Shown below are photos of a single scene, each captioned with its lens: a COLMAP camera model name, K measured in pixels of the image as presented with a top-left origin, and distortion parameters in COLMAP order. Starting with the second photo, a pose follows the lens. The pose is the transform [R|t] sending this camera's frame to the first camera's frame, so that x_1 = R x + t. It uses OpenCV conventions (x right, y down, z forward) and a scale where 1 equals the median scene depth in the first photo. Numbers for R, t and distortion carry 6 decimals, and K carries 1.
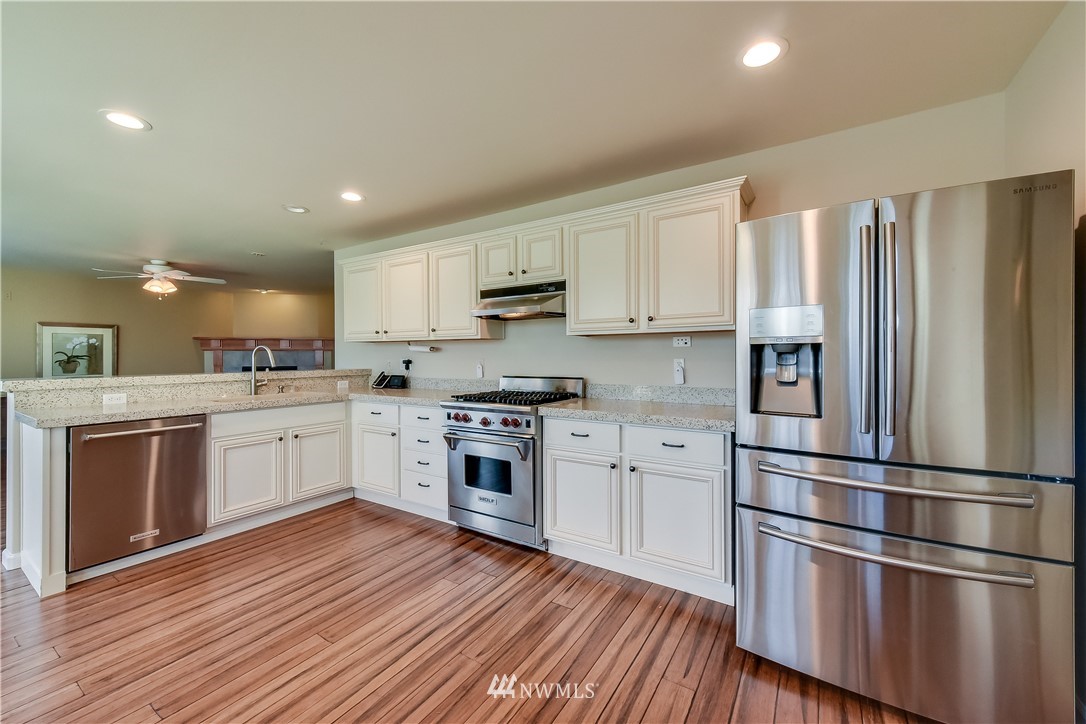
lens RADIAL K [[428.3, 0, 536.2], [0, 428.3, 356.0], [0, 0, 1]] dist [0.013135, -0.000079]
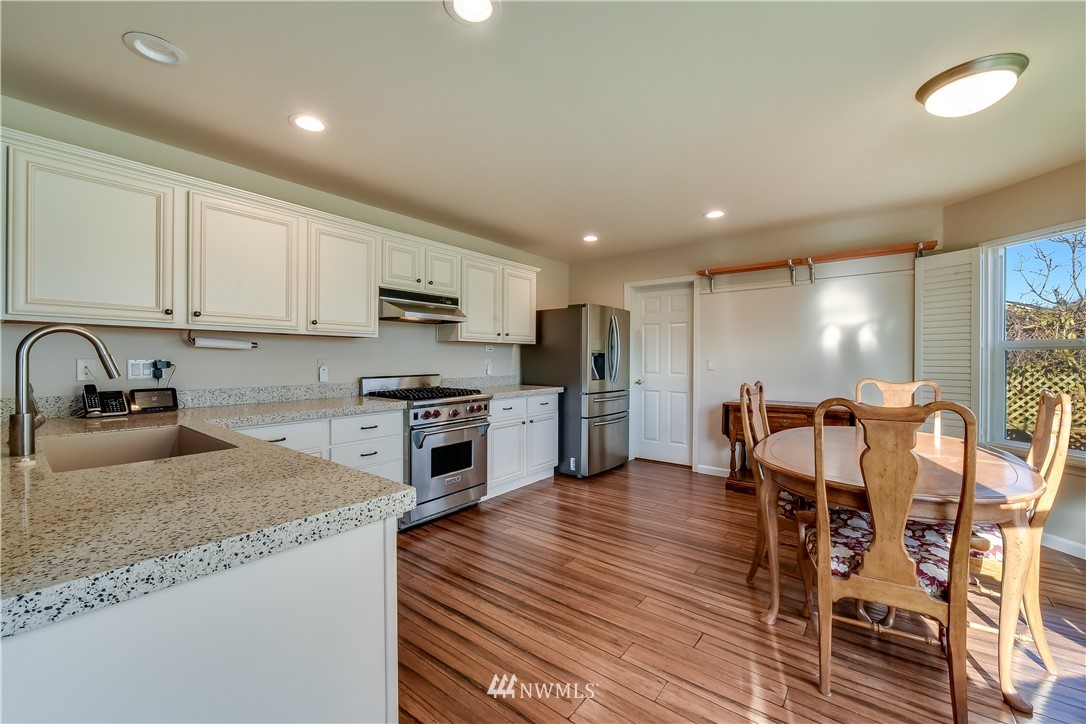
lens RADIAL K [[445.1, 0, 550.1], [0, 445.1, 357.5], [0, 0, 1]] dist [0.000494, 0.000116]
pose [[0.058341, 0.005922, 0.998279, -1.138173], [-0.001149, 0.999982, -0.005865, 0.008988], [-0.998296, -0.000805, 0.058347, 0.584566]]
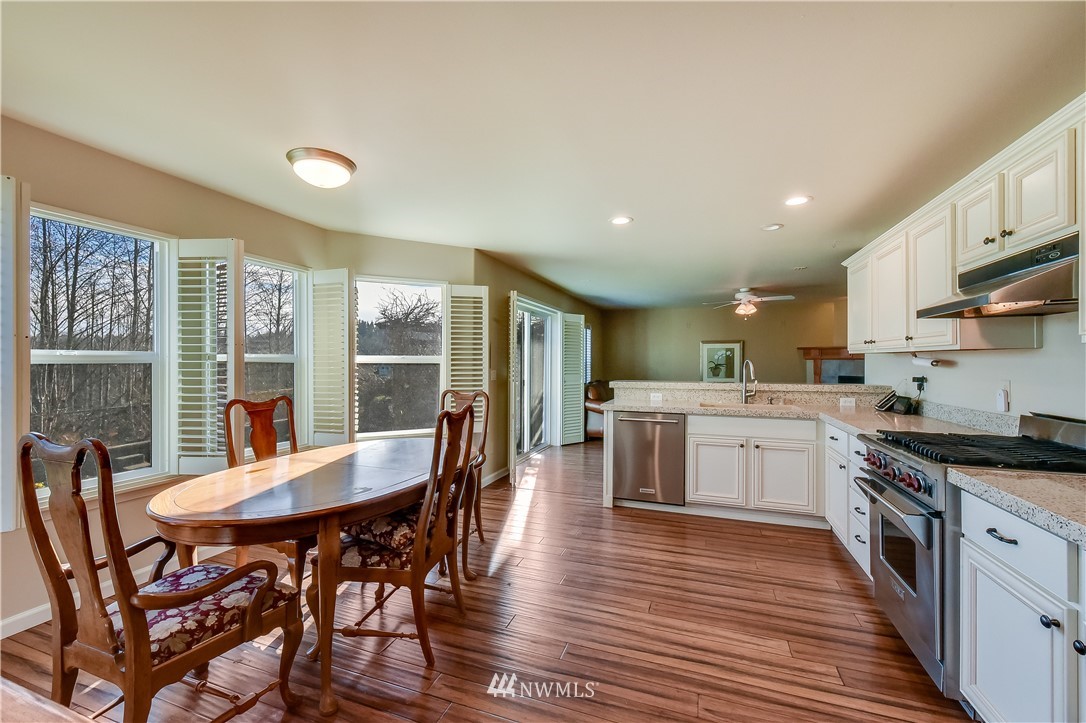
lens RADIAL K [[443.6, 0, 543.0], [0, 443.6, 361.5], [0, 0, 1]] dist [-0.000015, 0.003651]
pose [[0.233381, 0.004411, -0.972375, 0.387793], [-0.003940, 0.999986, 0.003591, -0.023743], [0.972377, 0.002994, 0.233395, 0.247570]]
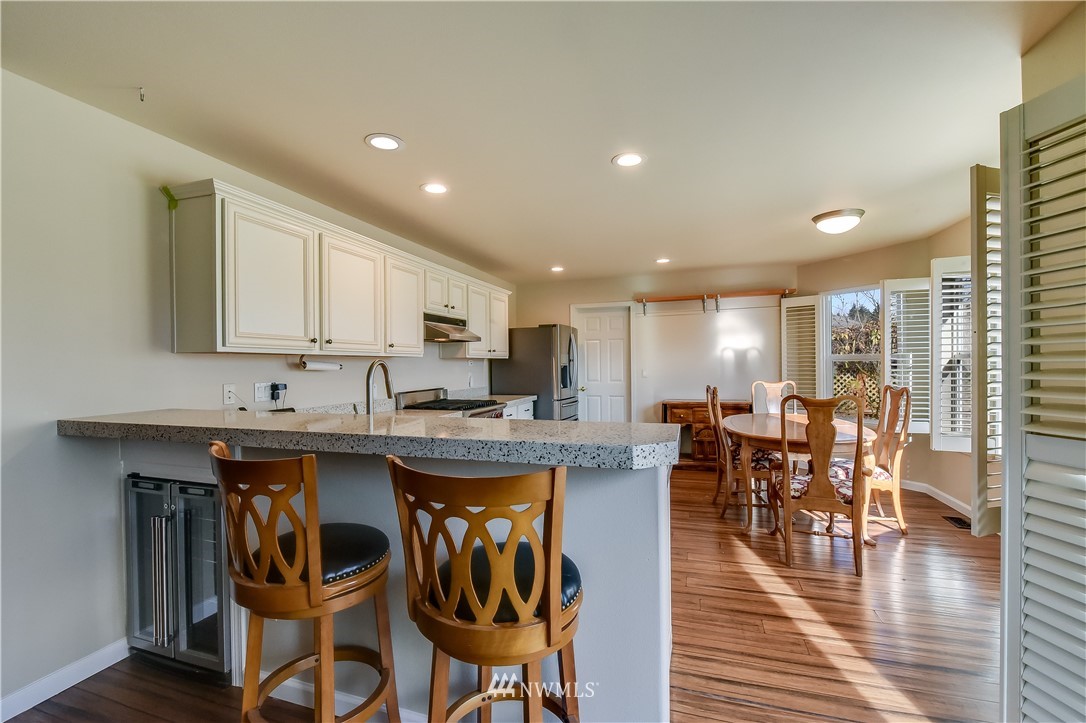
lens RADIAL K [[465.3, 0, 543.0], [0, 465.3, 361.5], [0, 0, 1]] dist [-0.000321, -0.000009]
pose [[-0.266264, 0.011904, 0.963827, -1.390949], [0.015590, 0.999846, -0.008042, -0.016464], [-0.963774, 0.012884, -0.266408, 1.063242]]
